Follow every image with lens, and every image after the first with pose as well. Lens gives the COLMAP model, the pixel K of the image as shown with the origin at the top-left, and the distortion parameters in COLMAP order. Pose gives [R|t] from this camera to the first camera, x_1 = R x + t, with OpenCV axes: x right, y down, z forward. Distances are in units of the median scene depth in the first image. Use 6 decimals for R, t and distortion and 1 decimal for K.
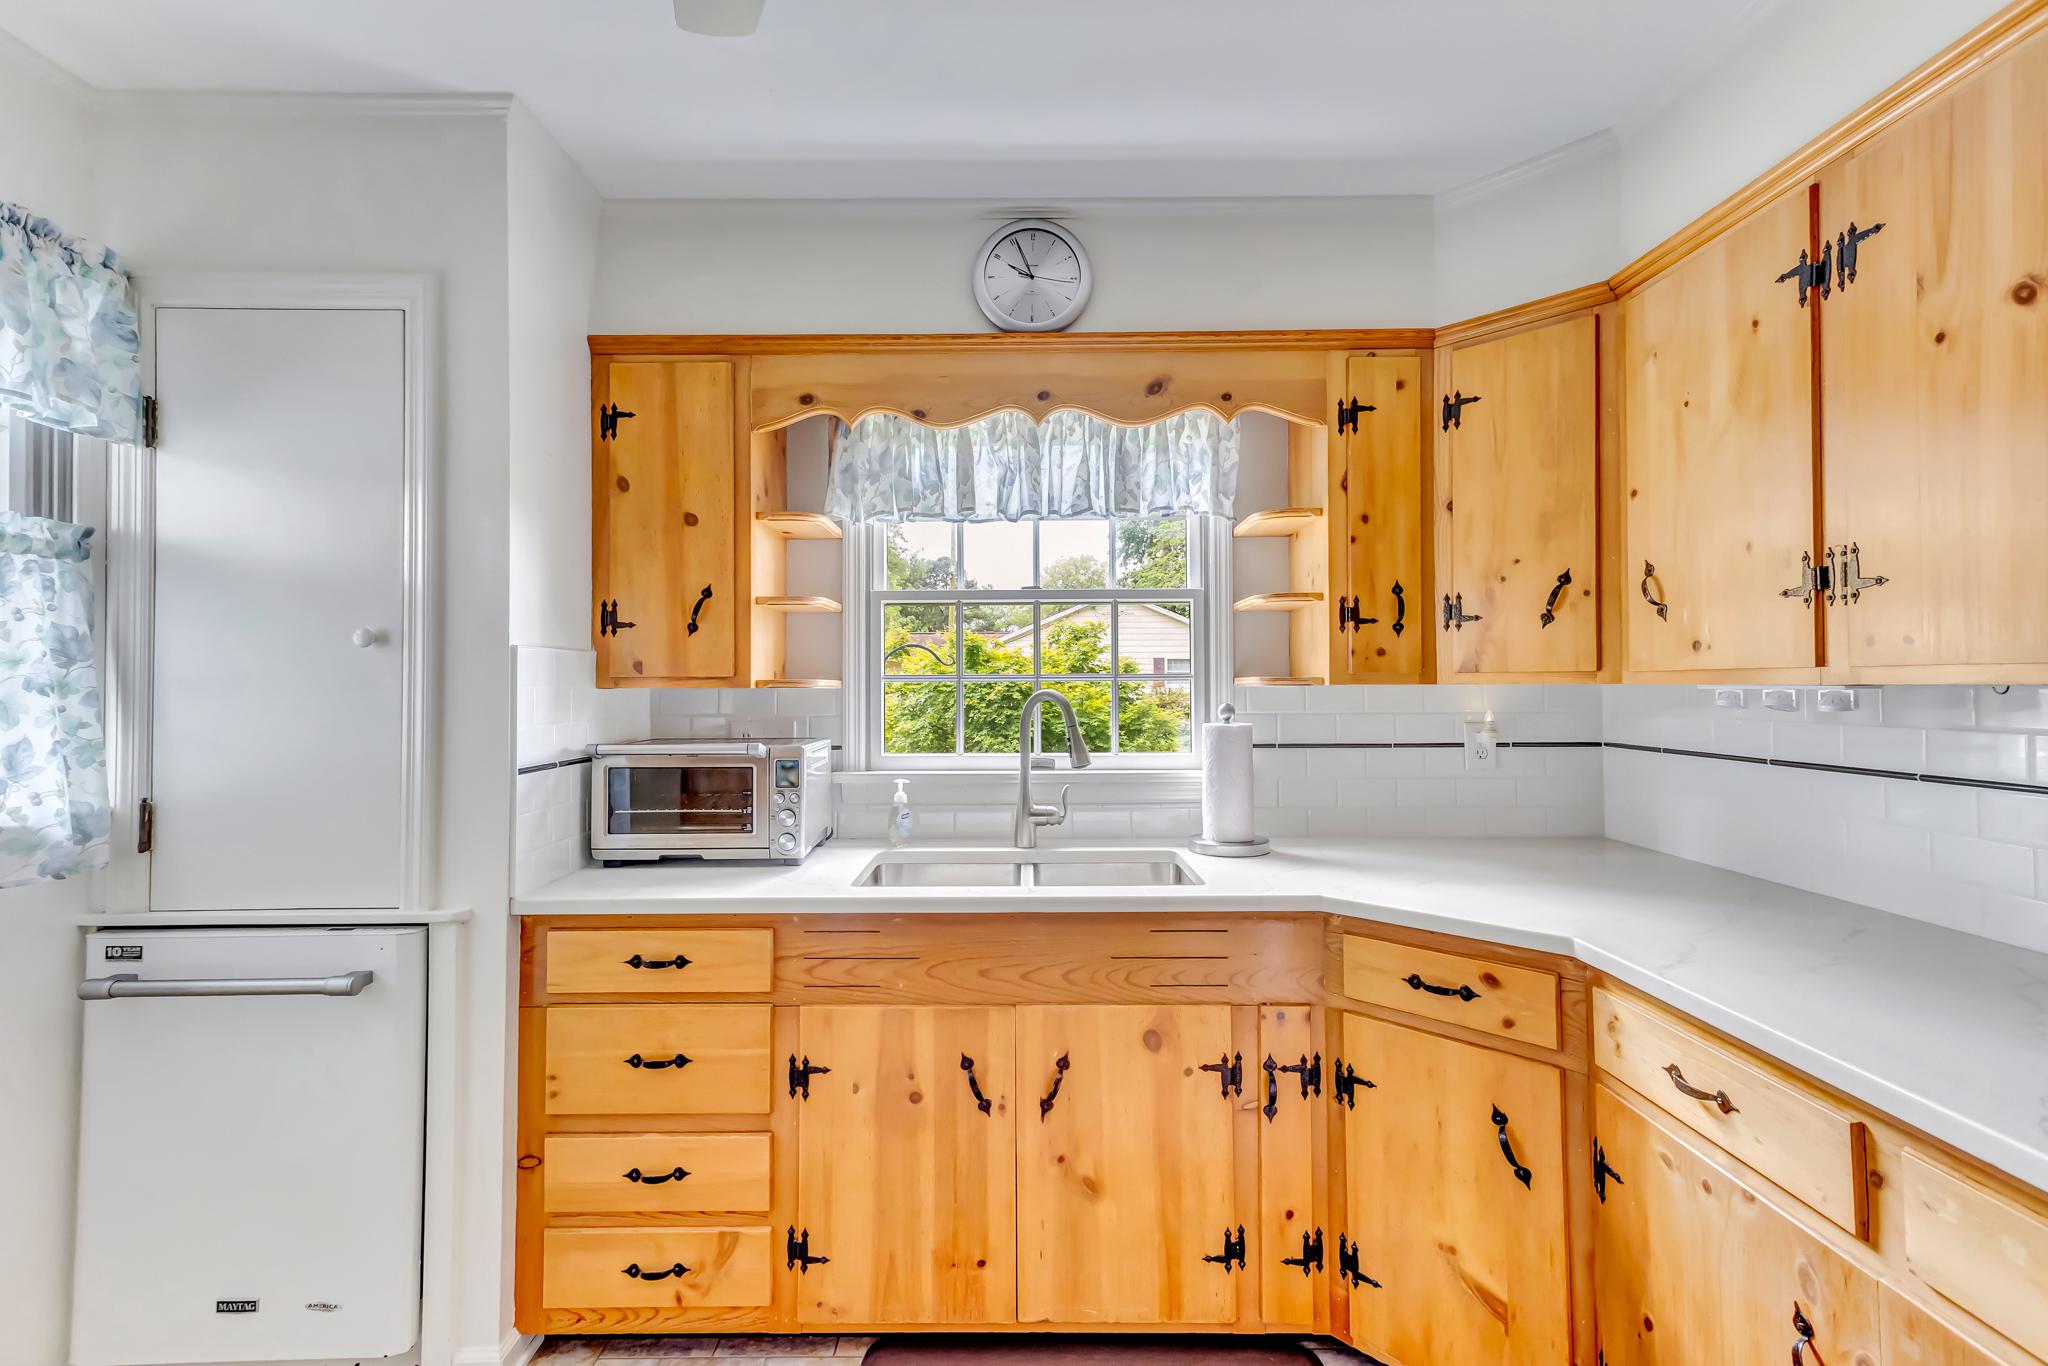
lens RADIAL K [[921.9, 0, 1022.5], [0, 921.9, 670.5], [0, 0, 1]] dist [0.021015, 0.000634]
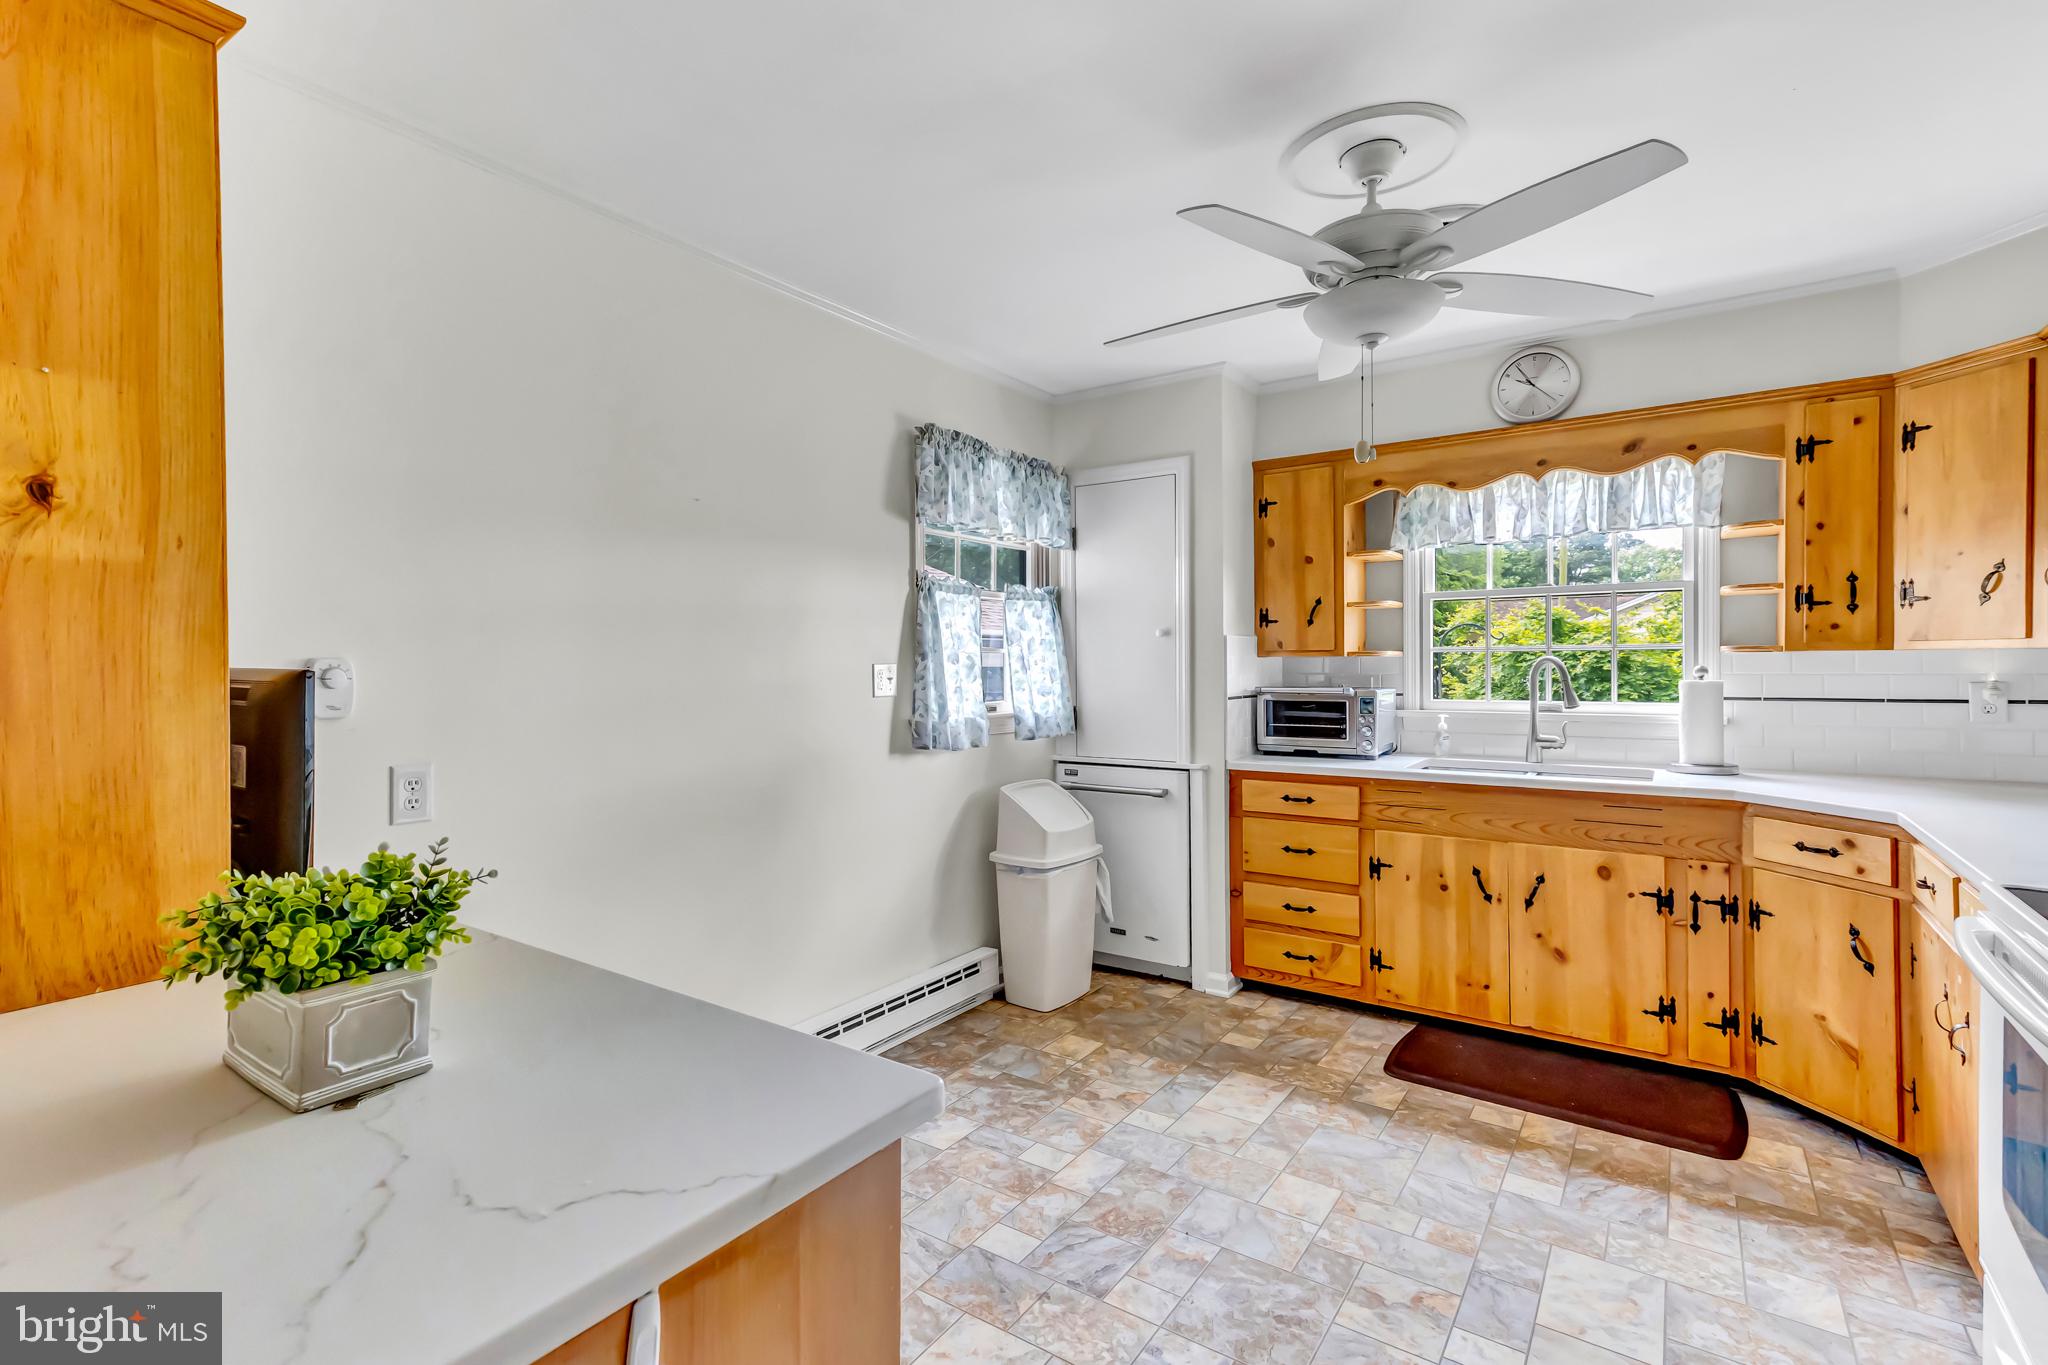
lens RADIAL K [[921.9, 0, 1022.5], [0, 921.9, 670.0], [0, 0, 1]] dist [0.021015, 0.000634]
pose [[0.822399, 0.002512, -0.568906, 0.227856], [0.013473, 0.999624, 0.023890, -0.005681], [0.568752, -0.027312, 0.822056, -0.898432]]
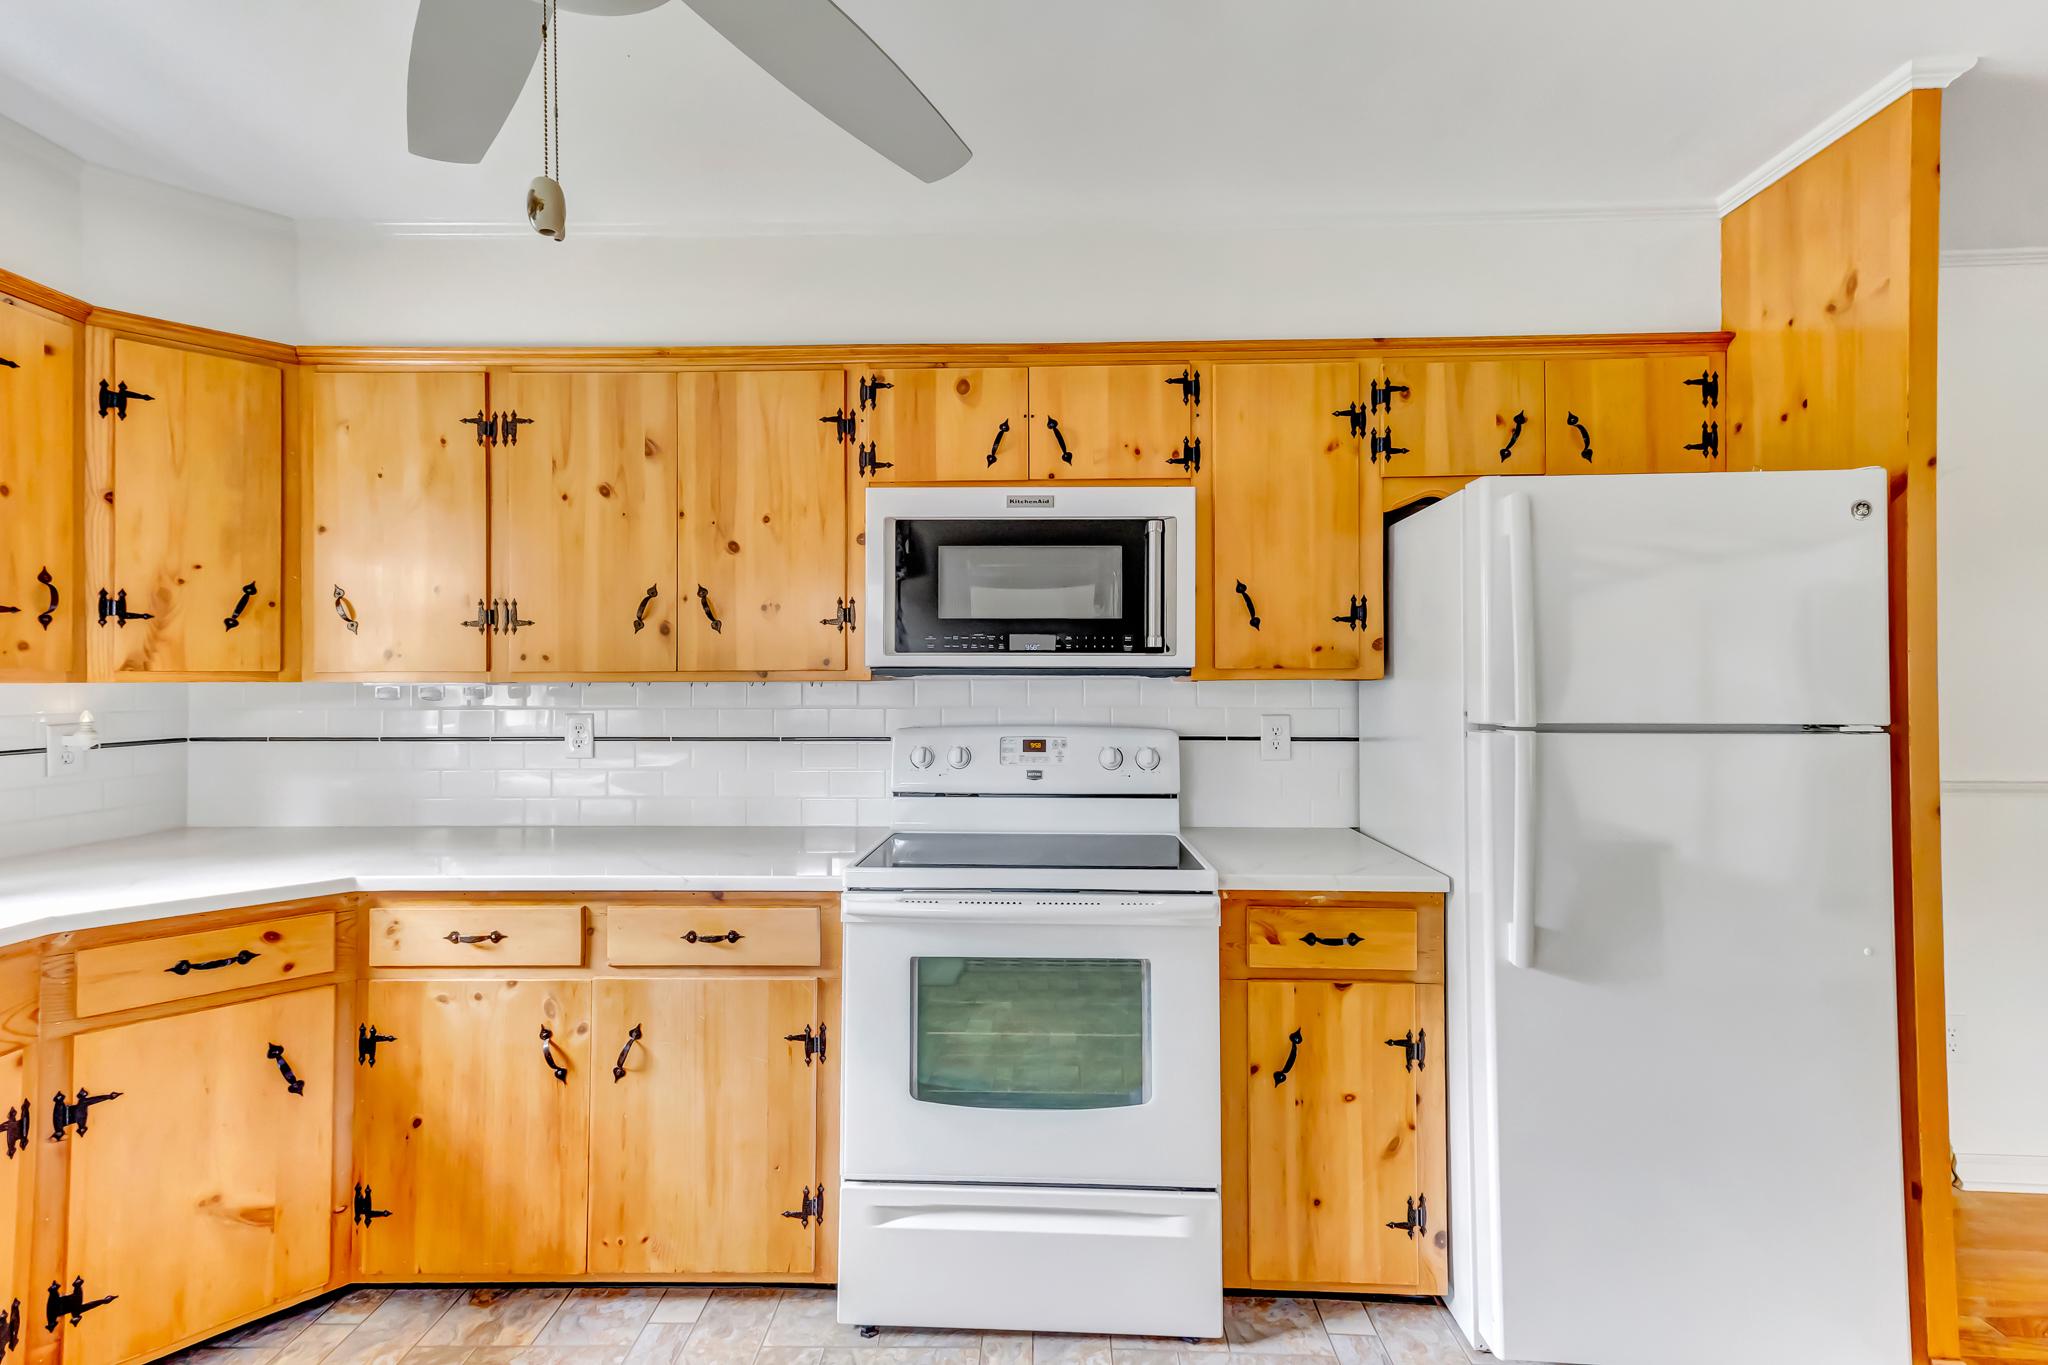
lens RADIAL K [[935.6, 0, 1011.5], [0, 935.6, 657.1], [0, 0, 1]] dist [0.016336, 0.000464]
pose [[0.018757, 0.028698, 0.999412, -0.586786], [-0.014301, 0.999493, -0.028432, 0.003688], [-0.999722, -0.013759, 0.019158, 0.048601]]
